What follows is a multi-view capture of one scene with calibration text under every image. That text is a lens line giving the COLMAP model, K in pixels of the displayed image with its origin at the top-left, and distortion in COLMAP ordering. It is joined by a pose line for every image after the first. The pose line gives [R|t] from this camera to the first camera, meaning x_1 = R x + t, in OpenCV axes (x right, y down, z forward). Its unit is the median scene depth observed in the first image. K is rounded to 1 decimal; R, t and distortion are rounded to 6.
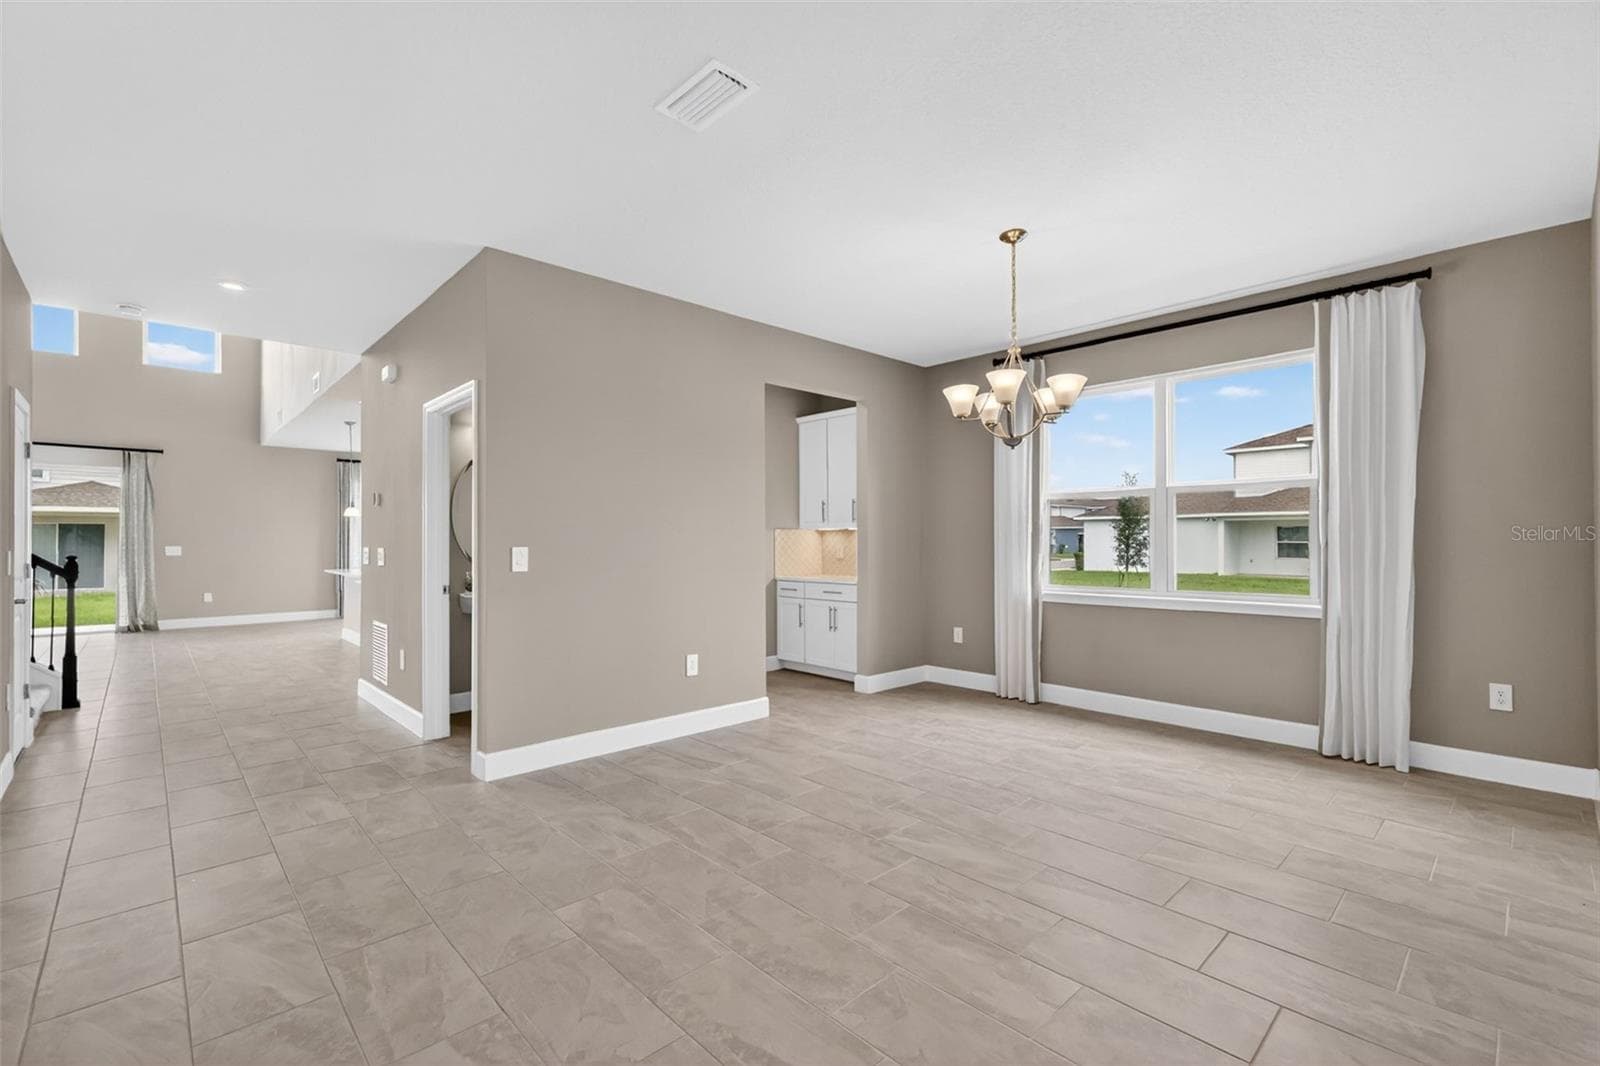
lens RADIAL K [[699.9, 0, 803.7], [0, 699.9, 539.1], [0, 0, 1]] dist [0.001224, -0.000273]
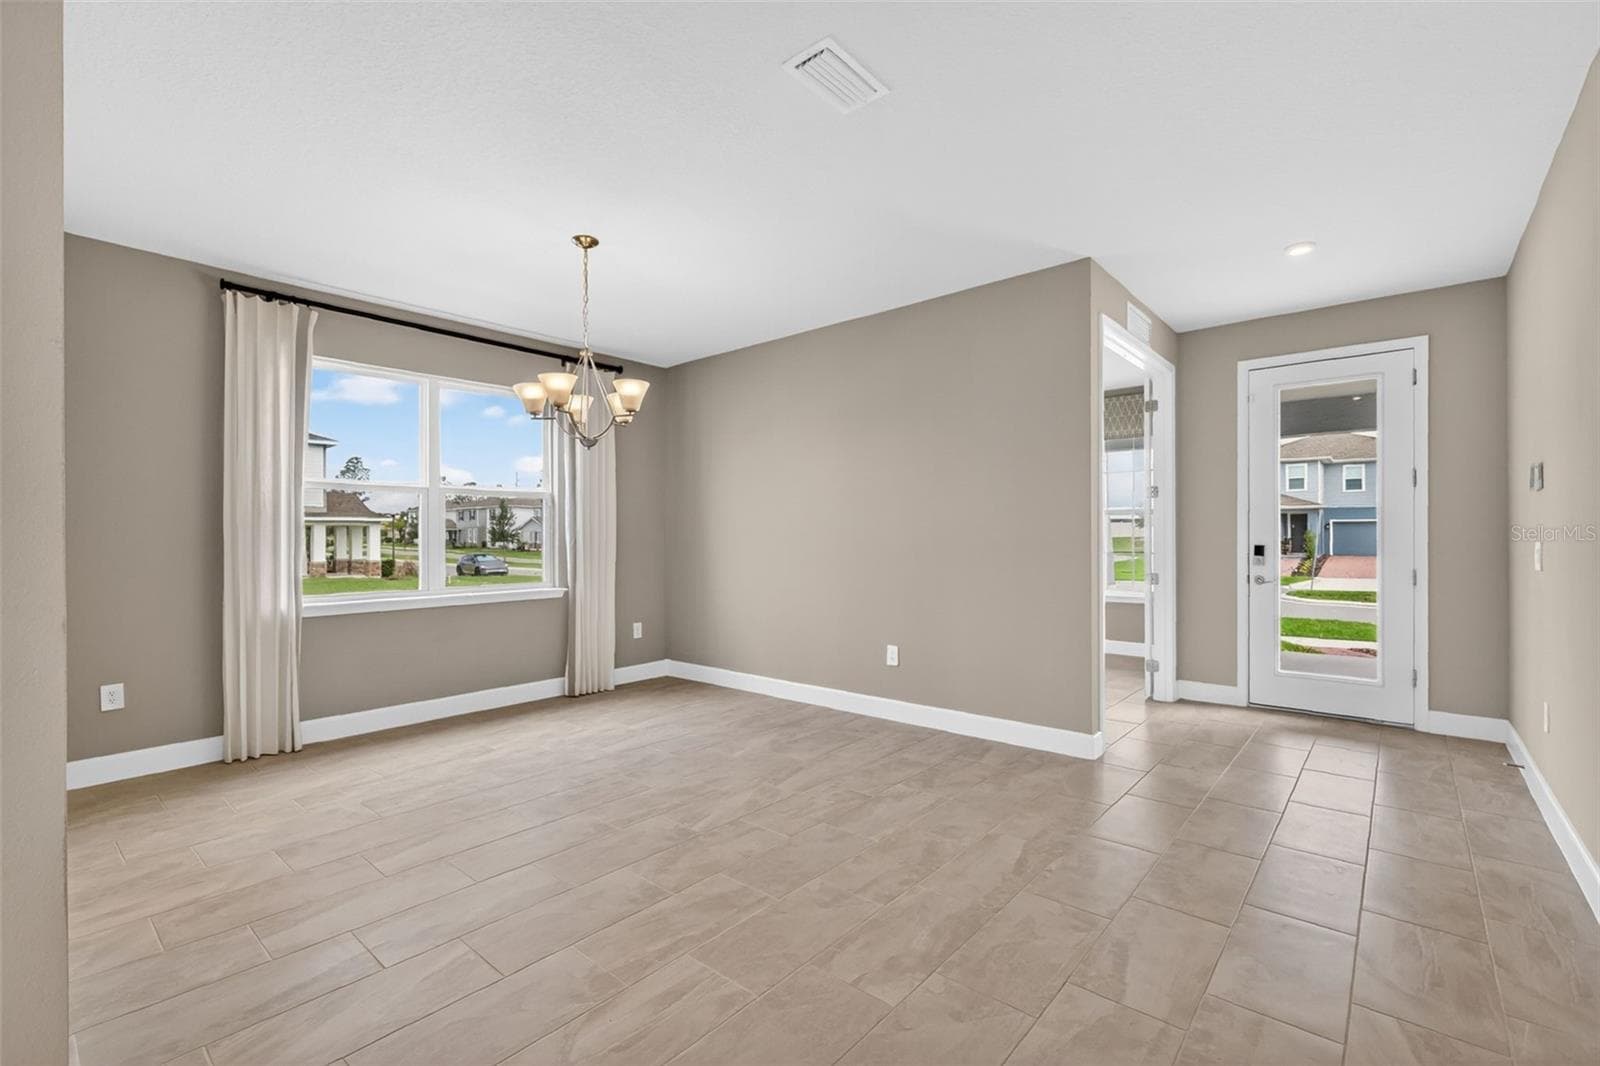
lens RADIAL K [[699.9, 0, 803.7], [0, 699.9, 539.1], [0, 0, 1]] dist [0.001224, -0.000273]
pose [[-0.100730, -0.000957, 0.994913, -0.754172], [0.002743, 0.999995, 0.001240, 0.002170], [-0.994910, 0.002854, -0.100727, 0.785284]]
